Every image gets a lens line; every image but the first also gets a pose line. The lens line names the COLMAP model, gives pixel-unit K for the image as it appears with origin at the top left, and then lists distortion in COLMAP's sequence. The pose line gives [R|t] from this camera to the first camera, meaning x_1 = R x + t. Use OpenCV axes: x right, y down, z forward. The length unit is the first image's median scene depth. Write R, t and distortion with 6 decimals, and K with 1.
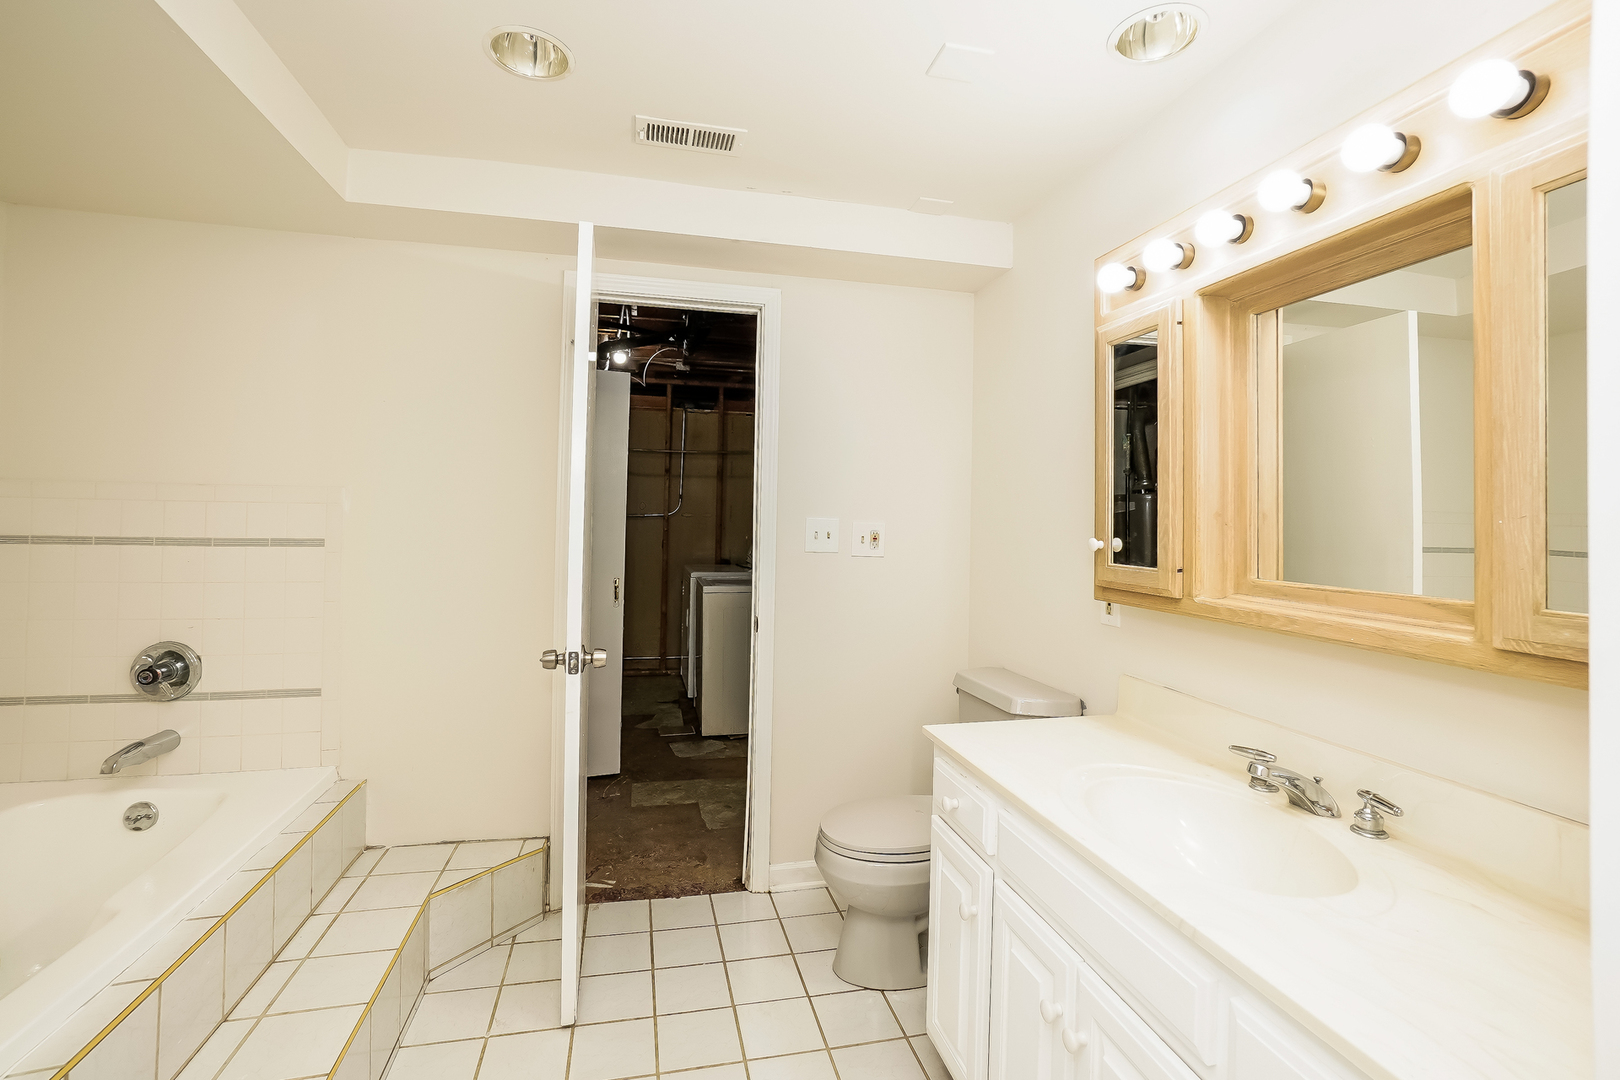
lens RADIAL K [[700.3, 0, 829.8], [0, 700.3, 511.5], [0, 0, 1]] dist [-0.022062, 0.007784]
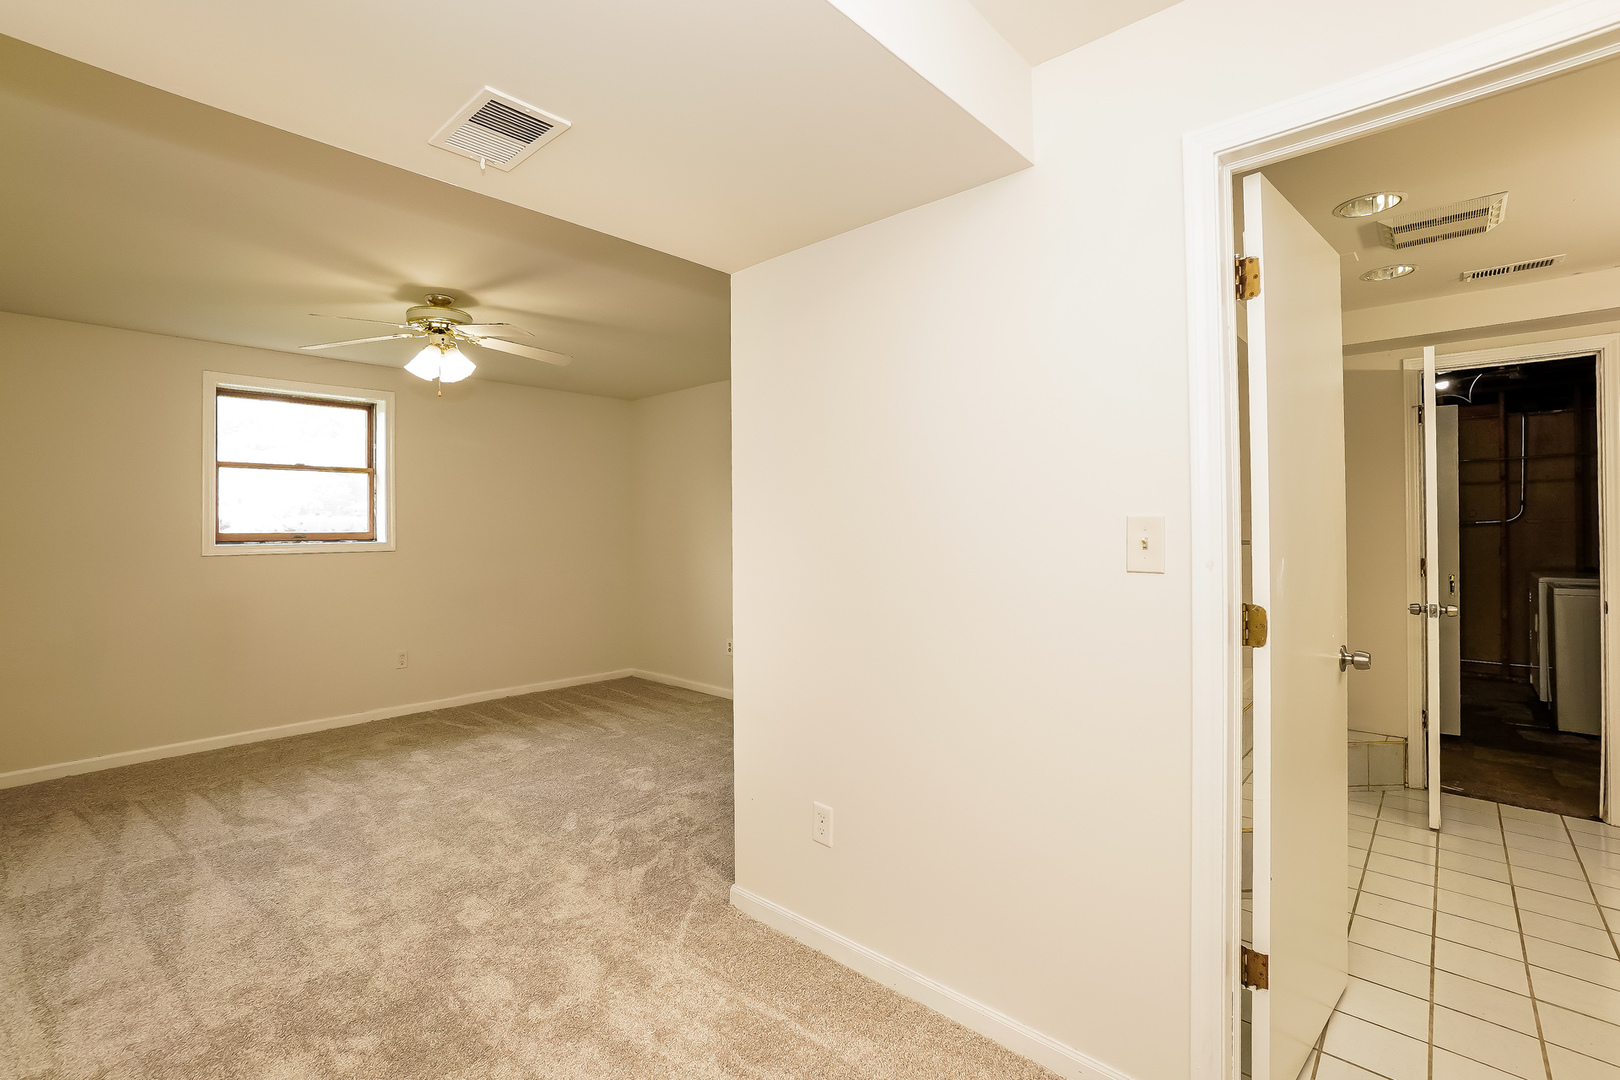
lens RADIAL K [[700.3, 0, 829.8], [0, 700.3, 511.5], [0, 0, 1]] dist [-0.022062, 0.007784]
pose [[0.535998, -0.031949, -0.843614, 0.117584], [0.021244, 0.999478, -0.024355, -0.008228], [0.843952, -0.004868, 0.536397, -0.488183]]
